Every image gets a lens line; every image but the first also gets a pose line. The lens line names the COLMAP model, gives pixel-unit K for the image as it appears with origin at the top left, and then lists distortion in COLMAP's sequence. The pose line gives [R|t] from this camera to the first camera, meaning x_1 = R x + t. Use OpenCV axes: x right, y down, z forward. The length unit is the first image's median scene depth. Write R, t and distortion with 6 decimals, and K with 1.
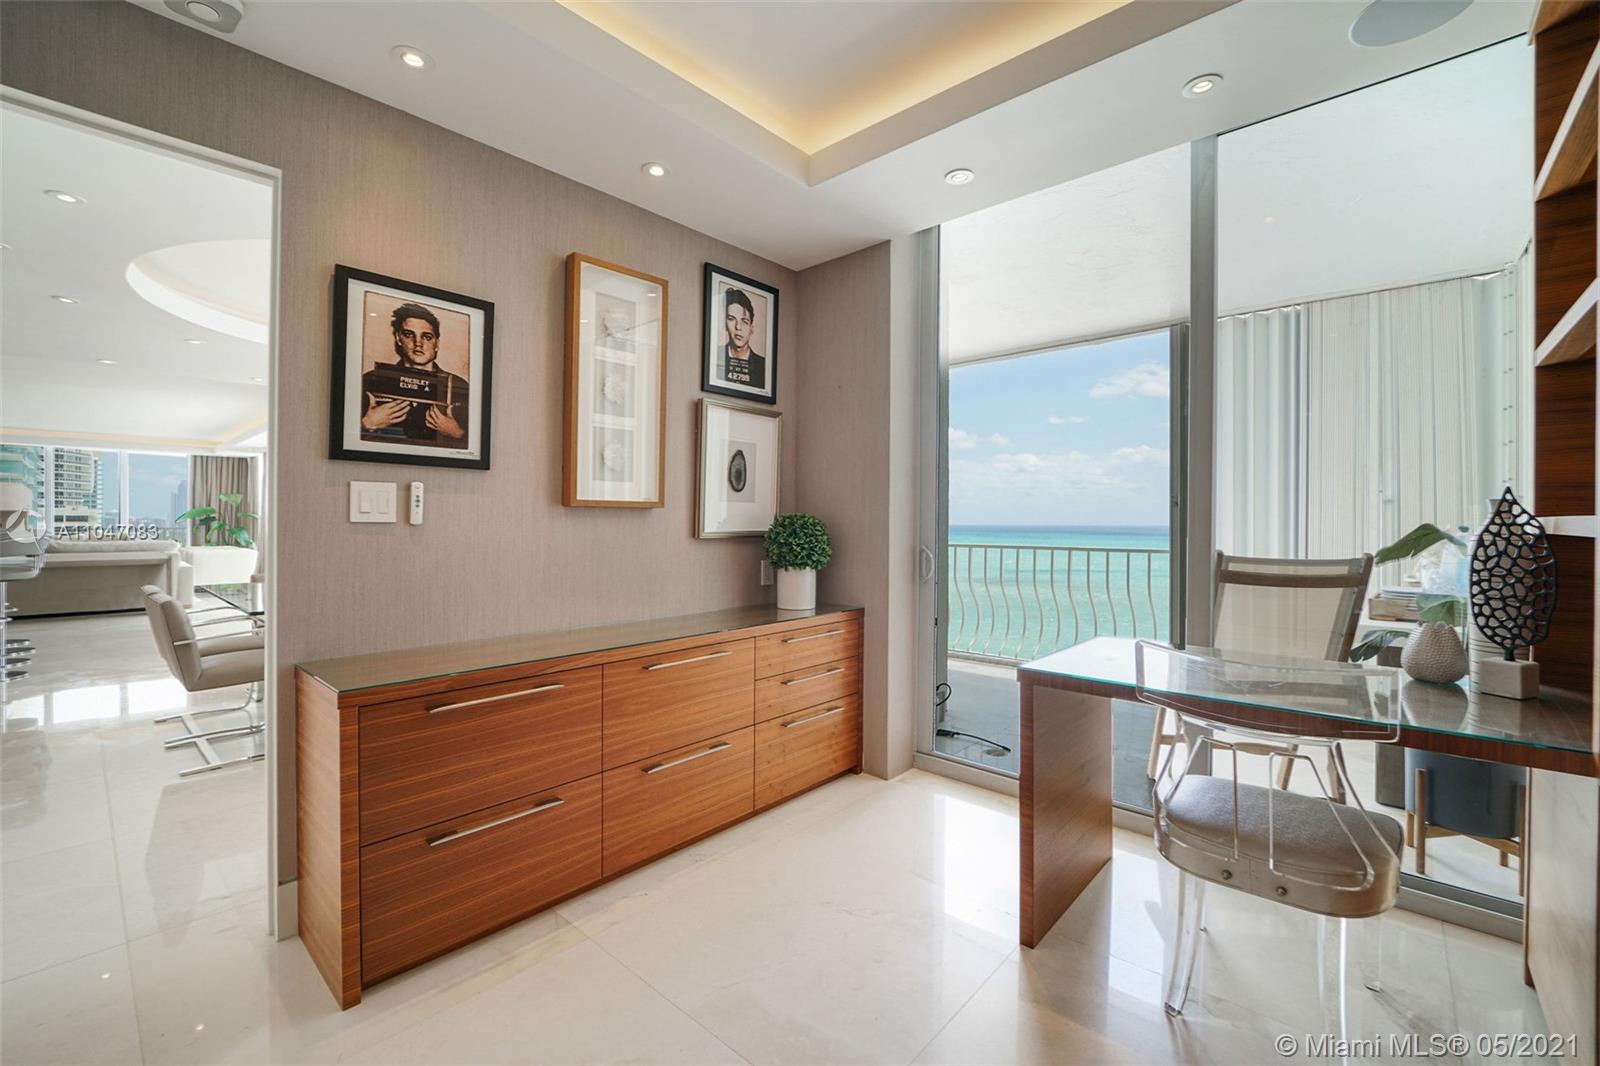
lens RADIAL K [[660.3, 0, 796.2], [0, 660.3, 540.7], [0, 0, 1]] dist [-0.001238, -0.000112]
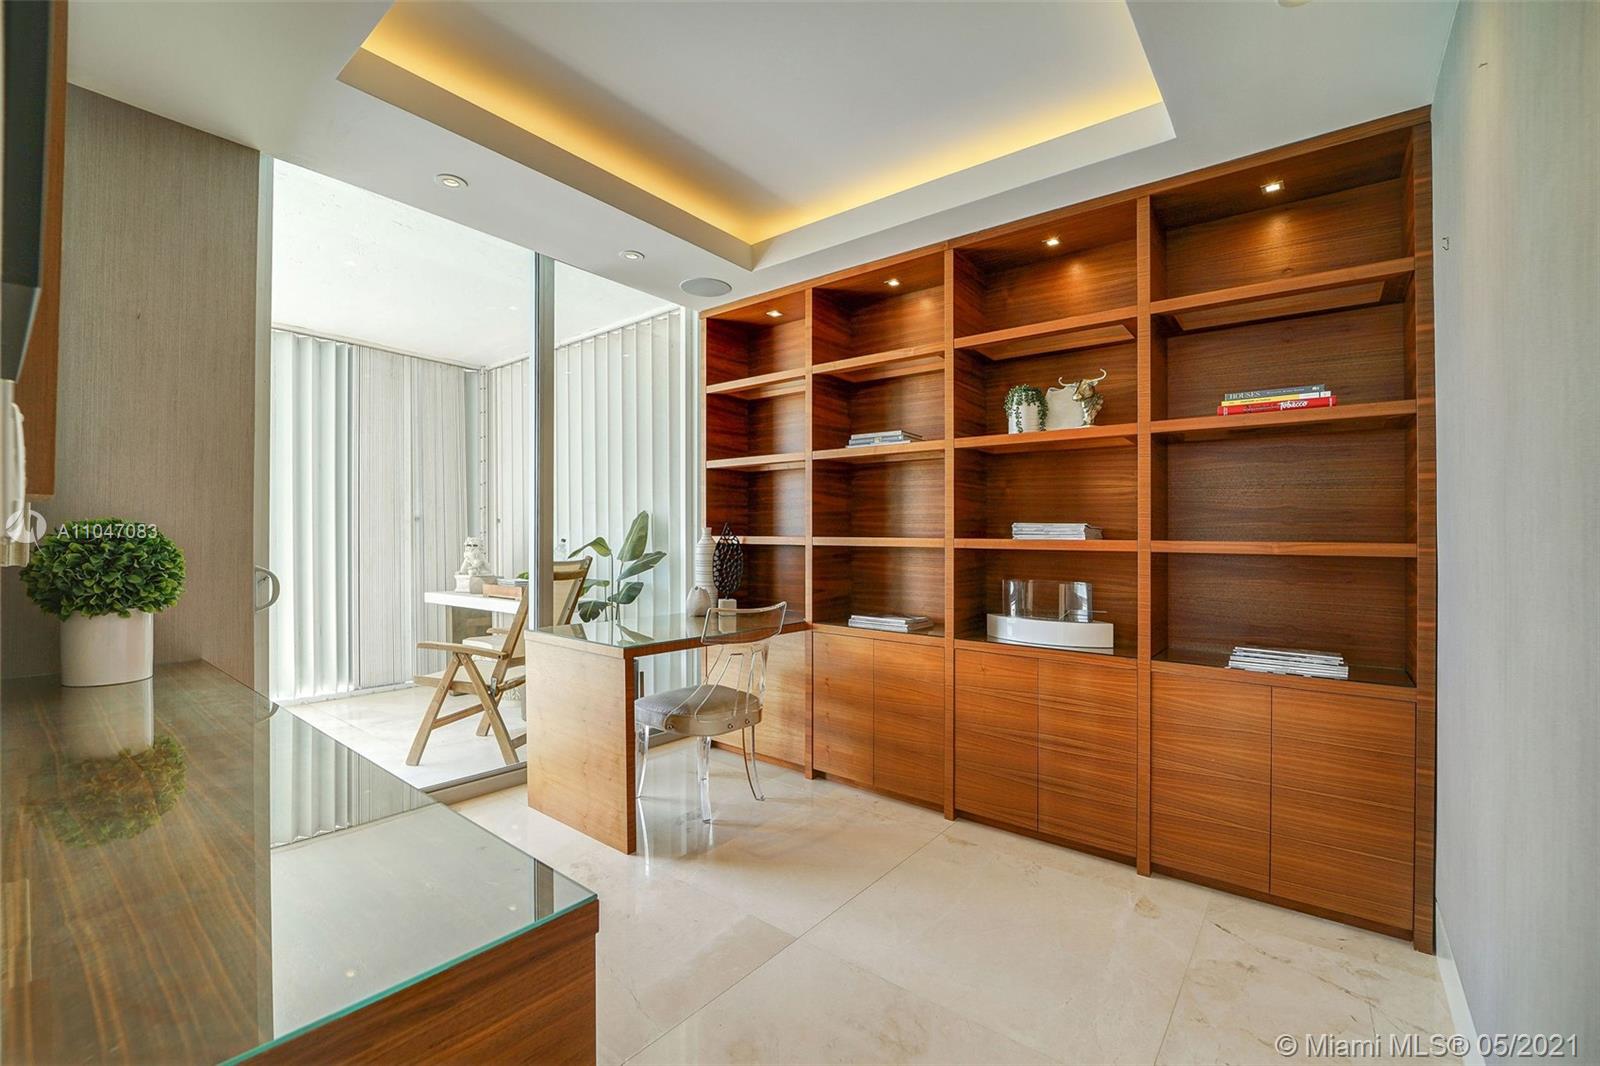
lens RADIAL K [[660.3, 0, 796.2], [0, 660.3, 540.7], [0, 0, 1]] dist [-0.001238, -0.000112]
pose [[-0.043989, -0.000614, 0.999032, -0.686564], [0.018748, 0.999823, 0.001440, -0.011506], [-0.998856, 0.018793, -0.043969, 0.486246]]
